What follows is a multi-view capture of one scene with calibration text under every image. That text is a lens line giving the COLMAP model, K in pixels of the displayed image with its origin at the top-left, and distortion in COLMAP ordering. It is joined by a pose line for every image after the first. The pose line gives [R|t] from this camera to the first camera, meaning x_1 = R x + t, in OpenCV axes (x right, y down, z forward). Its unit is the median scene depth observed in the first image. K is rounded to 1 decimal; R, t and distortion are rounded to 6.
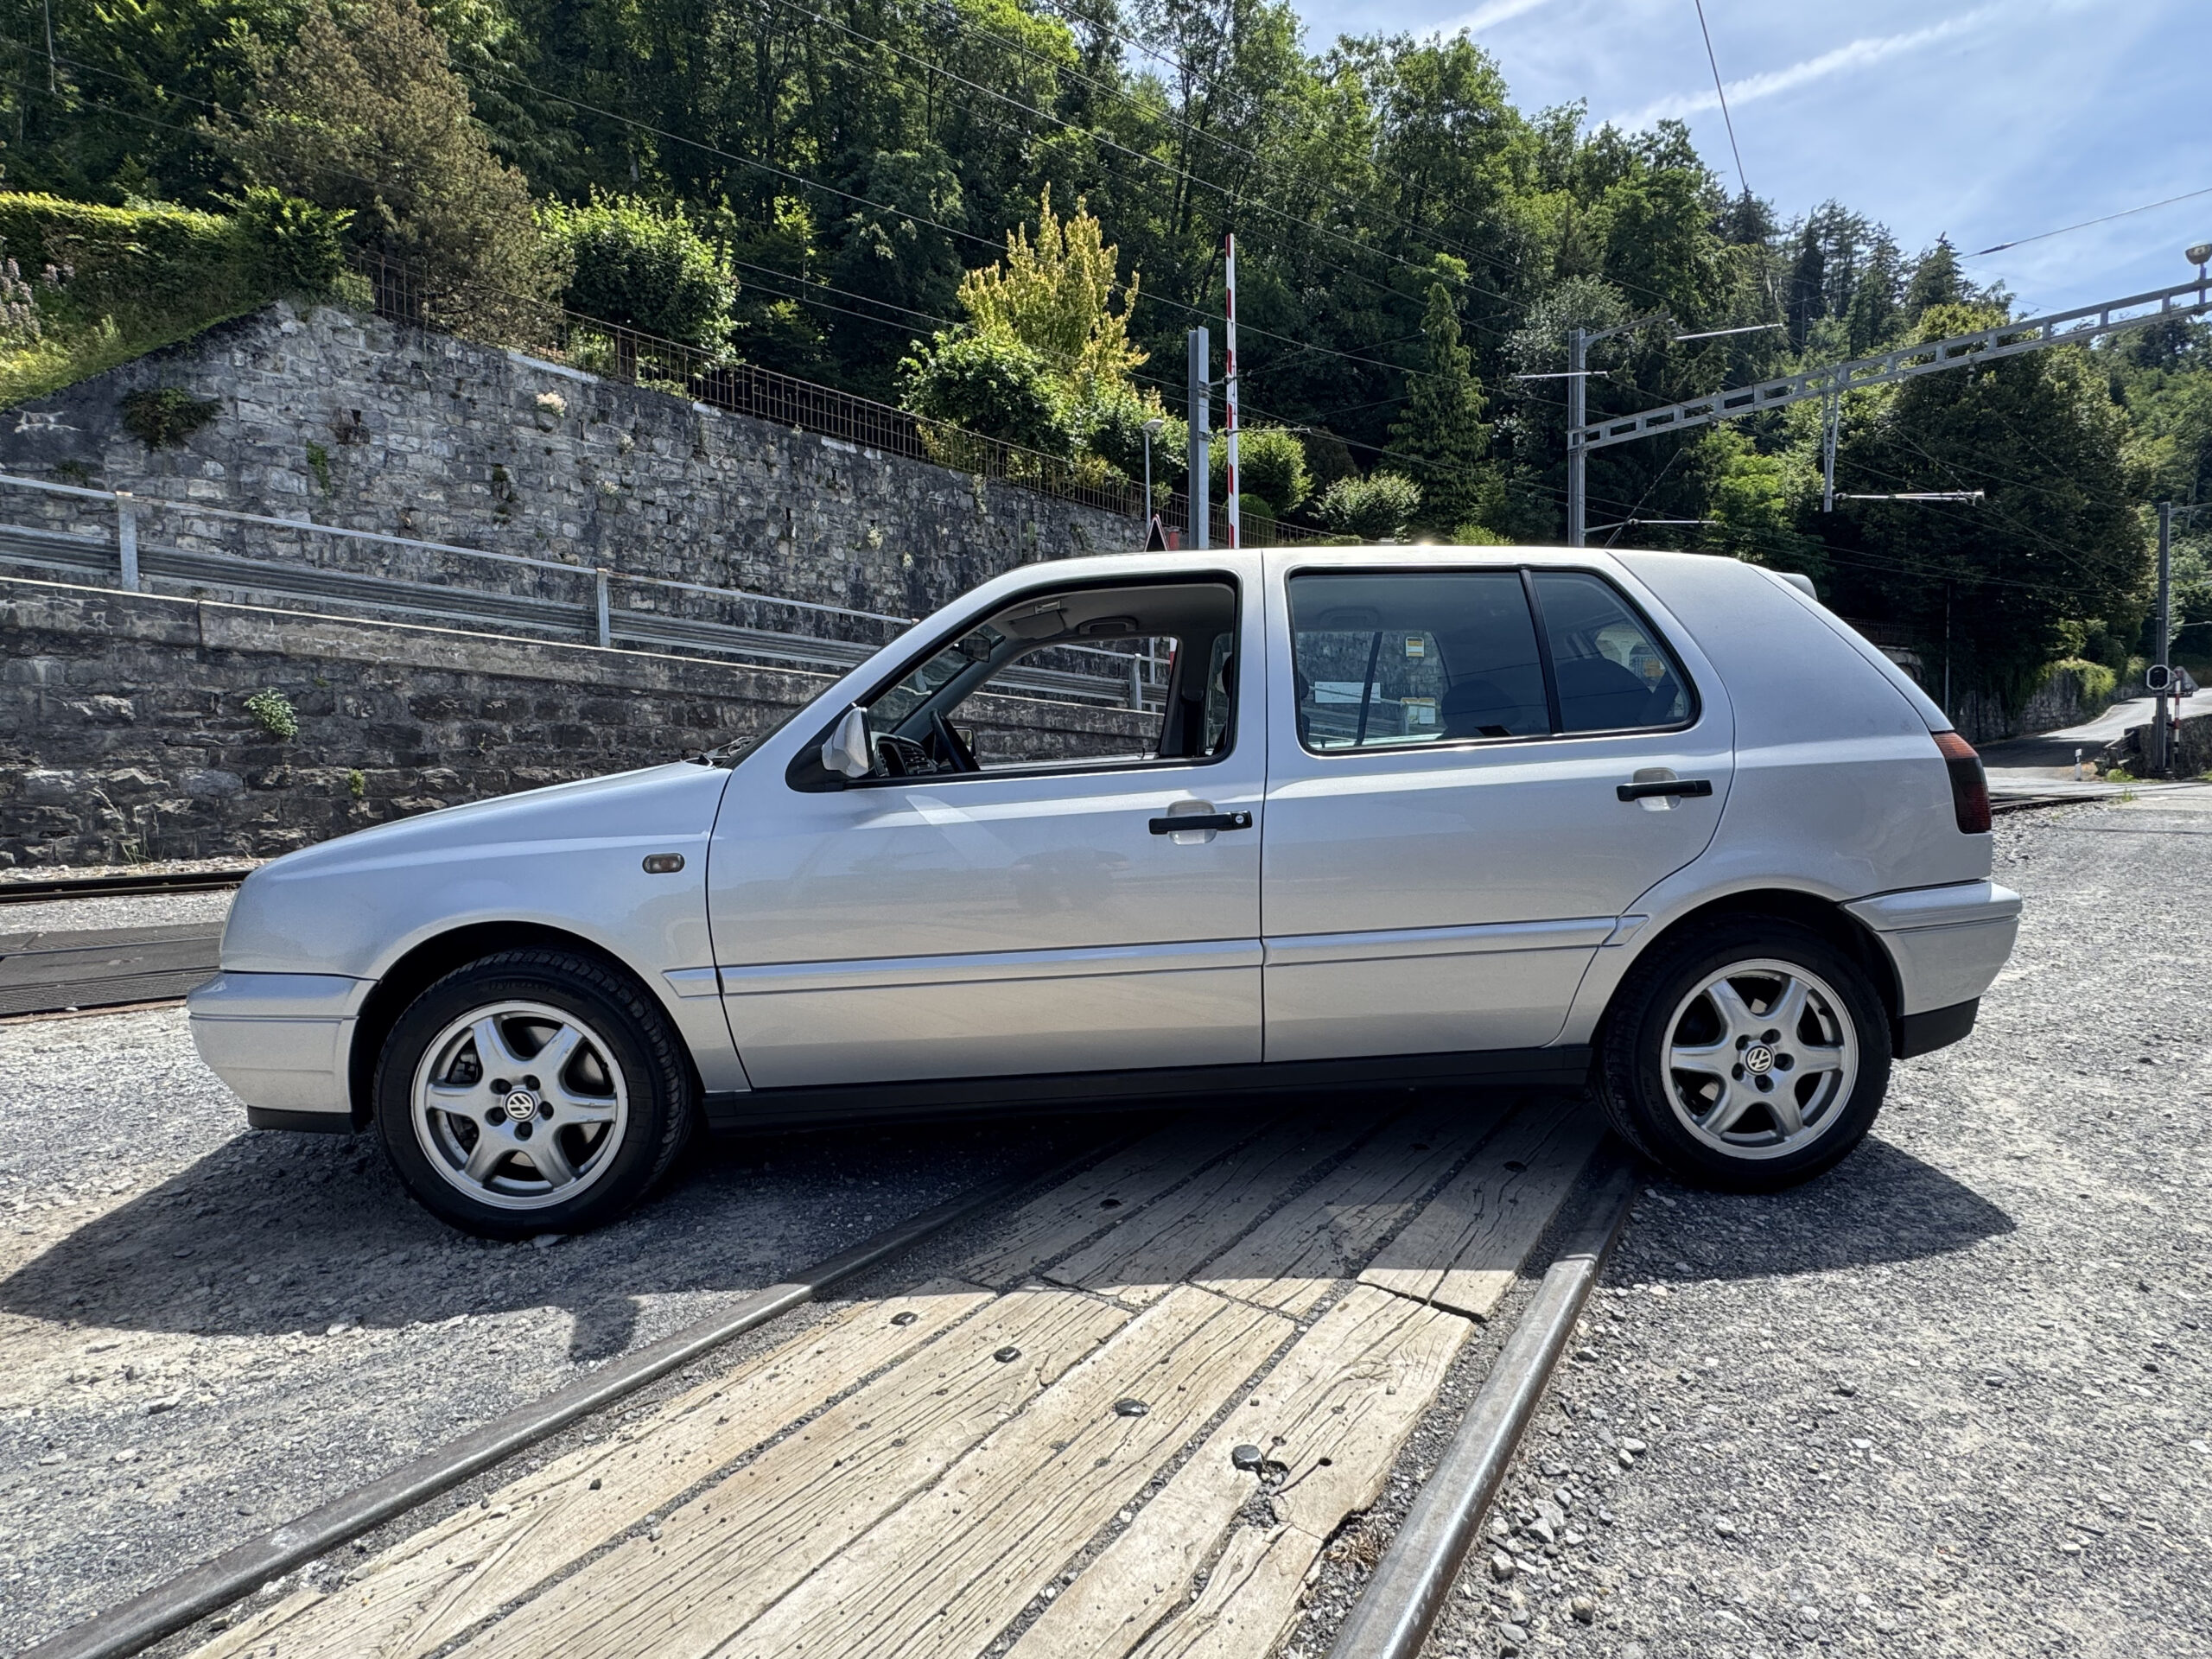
lens RADIAL K [[1077.1, 0, 1098.3], [0, 1077.1, 831.7], [0, 0, 1]] dist [0.000883, -0.002545]
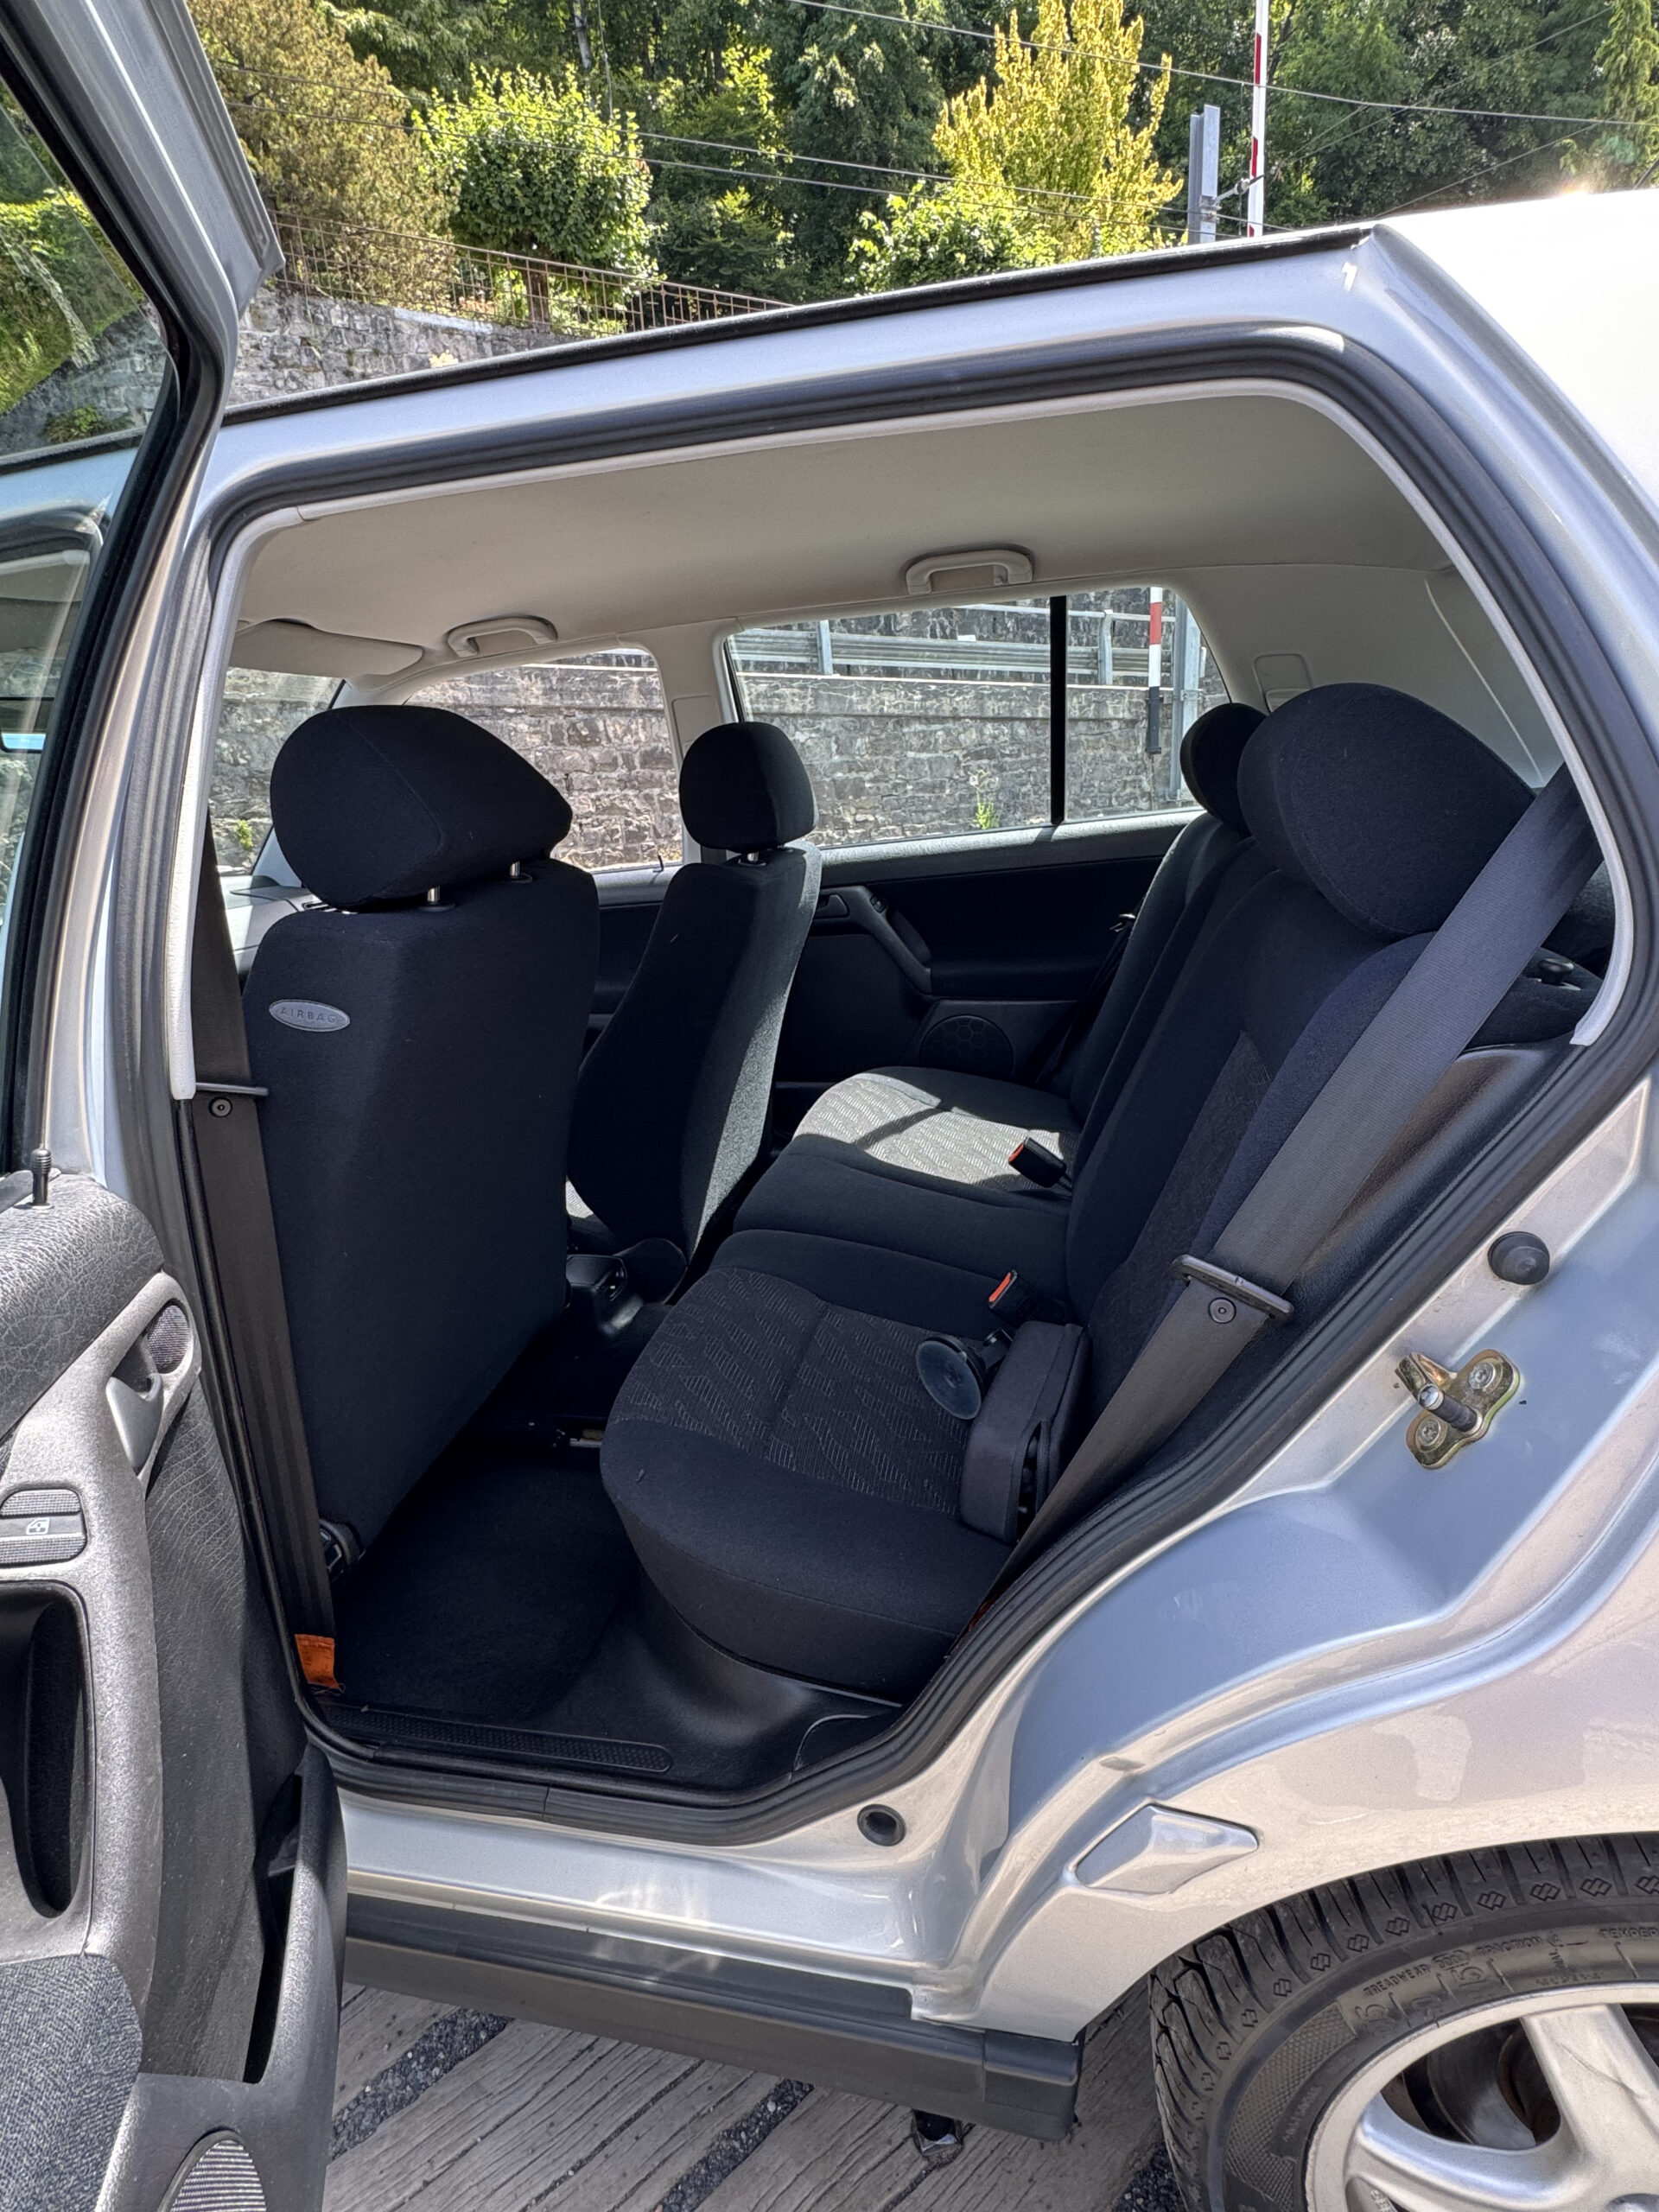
lens RADIAL K [[1077.1, 0, 828.8], [0, 1077.1, 1110.4], [0, 0, 1]] dist [0.000883, -0.002545]
pose [[0.963453, 0.031685, -0.265996, 0.061582], [0.039087, 0.965724, 0.256613, -0.018569], [0.265009, -0.257632, 0.929191, 0.098058]]
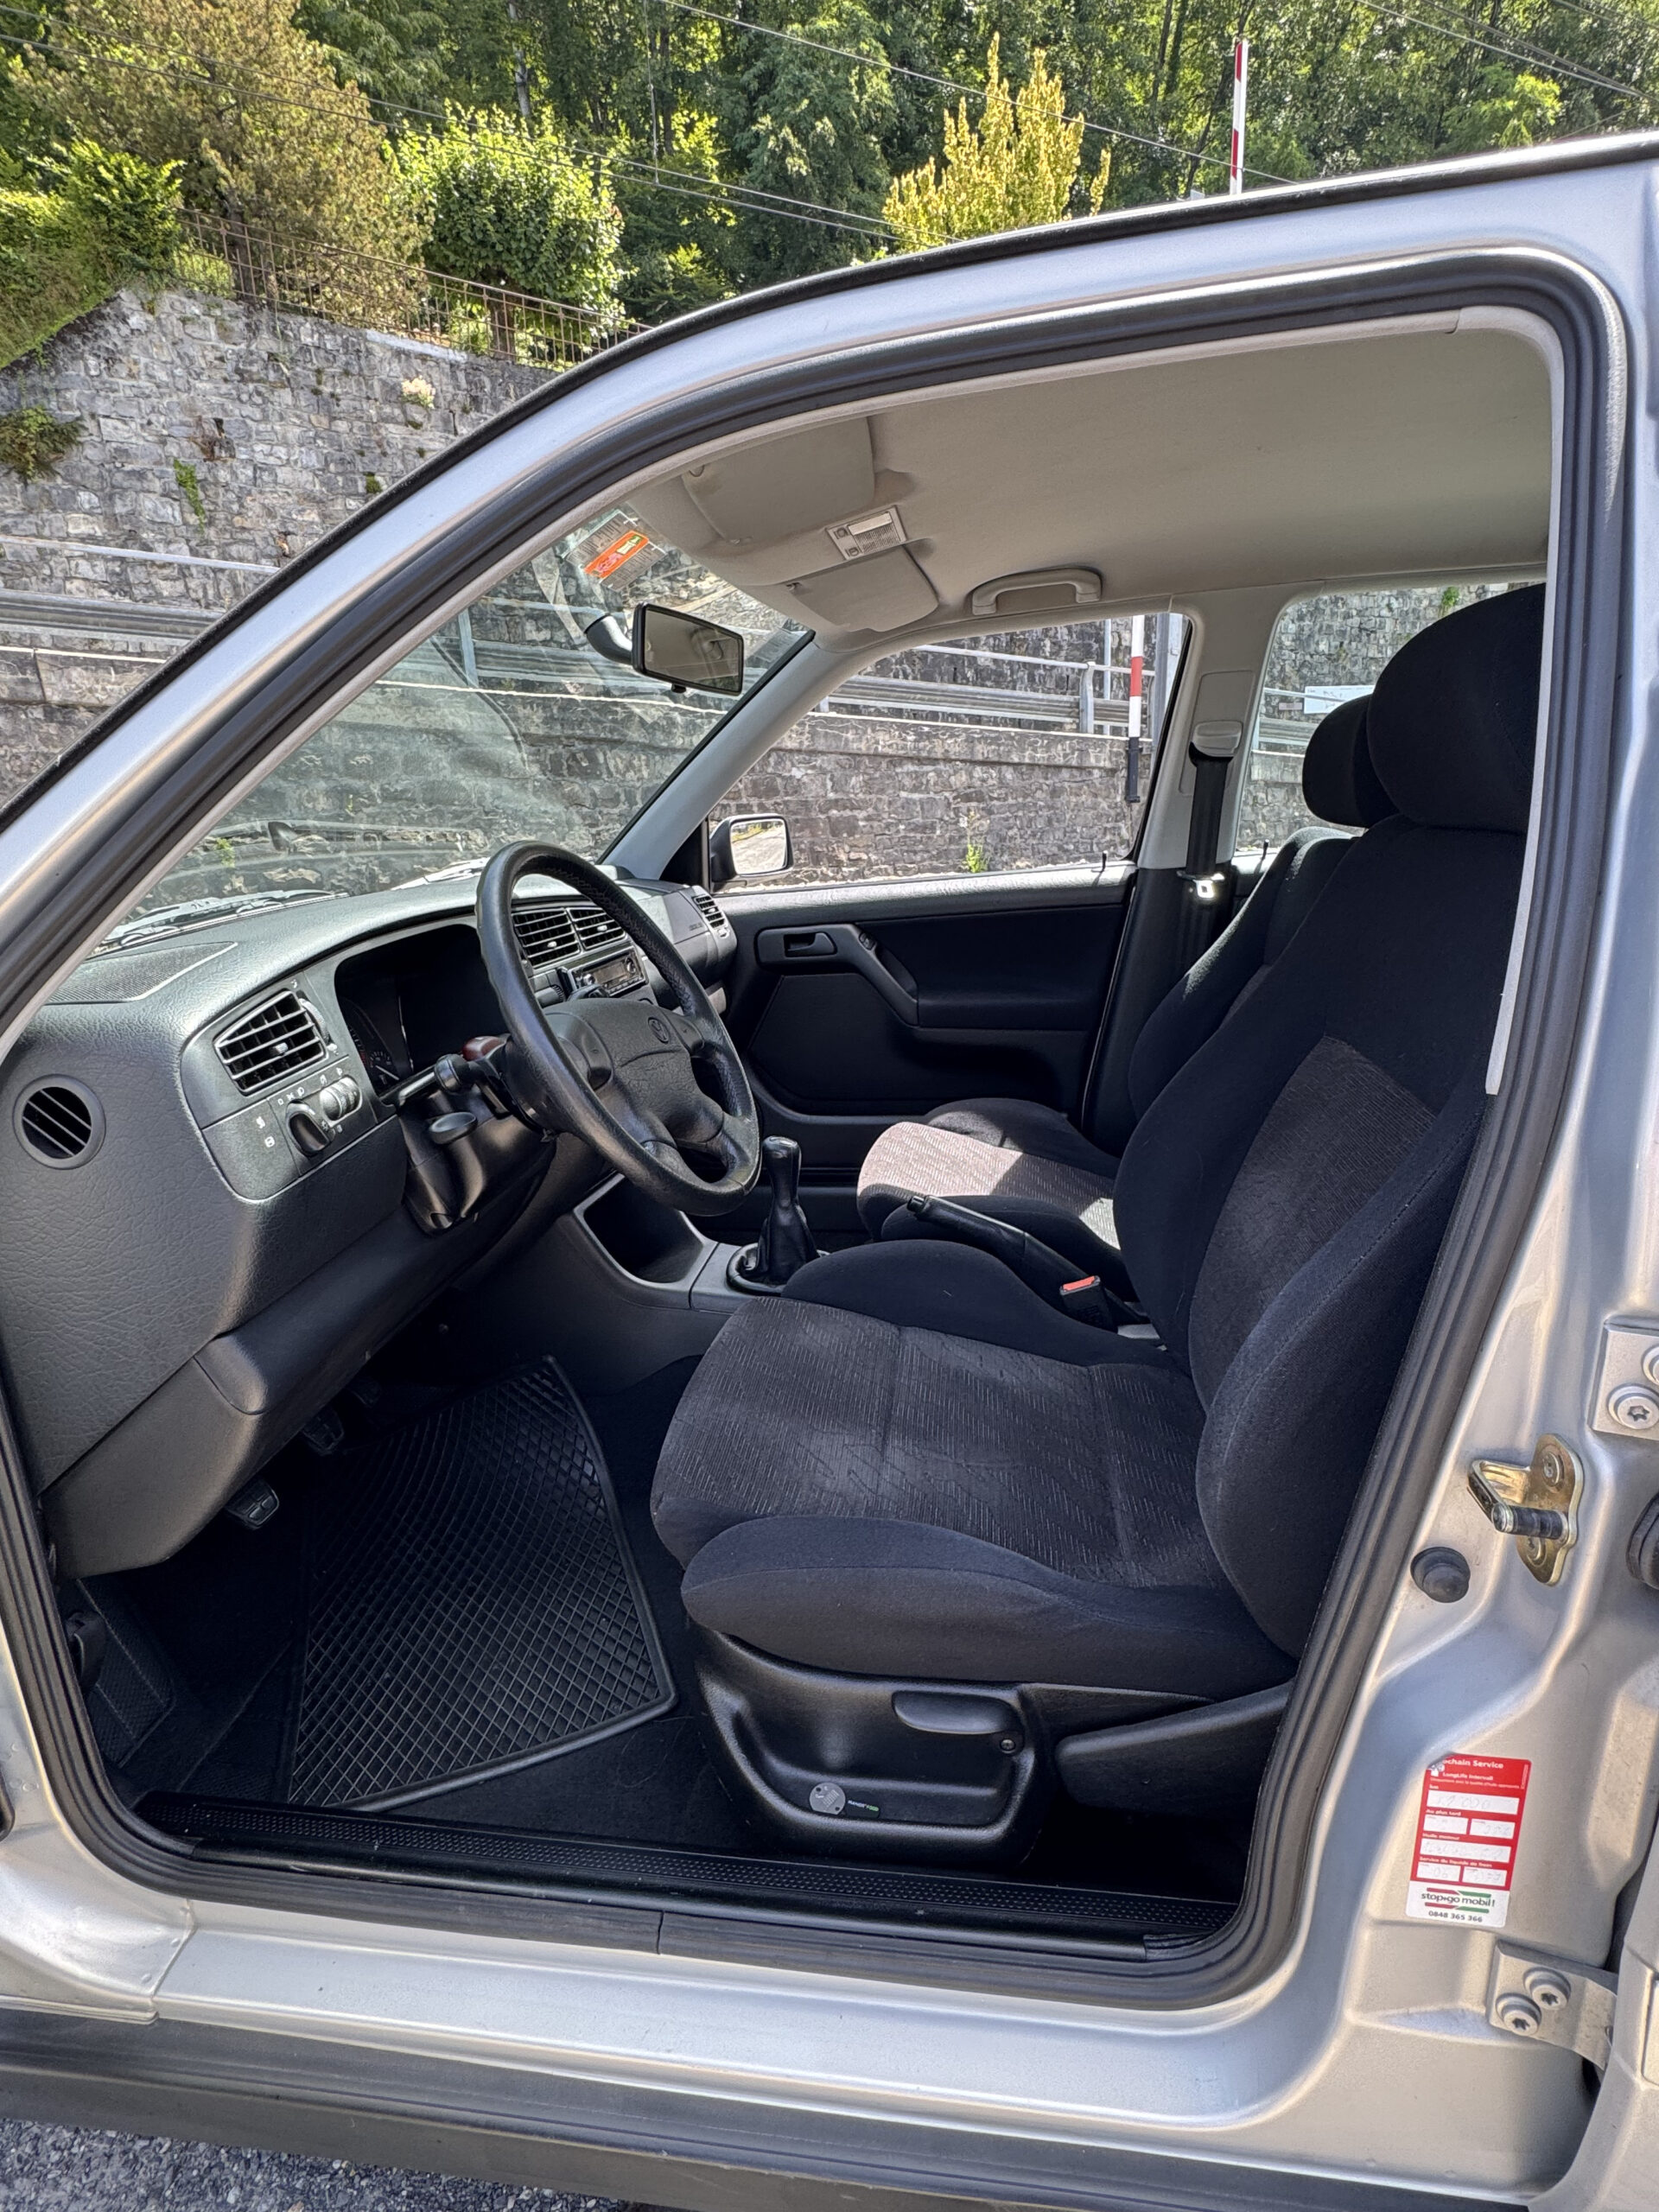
lens RADIAL K [[1077.1, 0, 832.5], [0, 1077.1, 1104.3], [0, 0, 1]] dist [0.000883, -0.002545]
pose [[0.982580, 0.026784, -0.183902, 0.002907], [0.013967, 0.976118, 0.216791, -0.015970], [0.185316, -0.215583, 0.958740, 0.098601]]
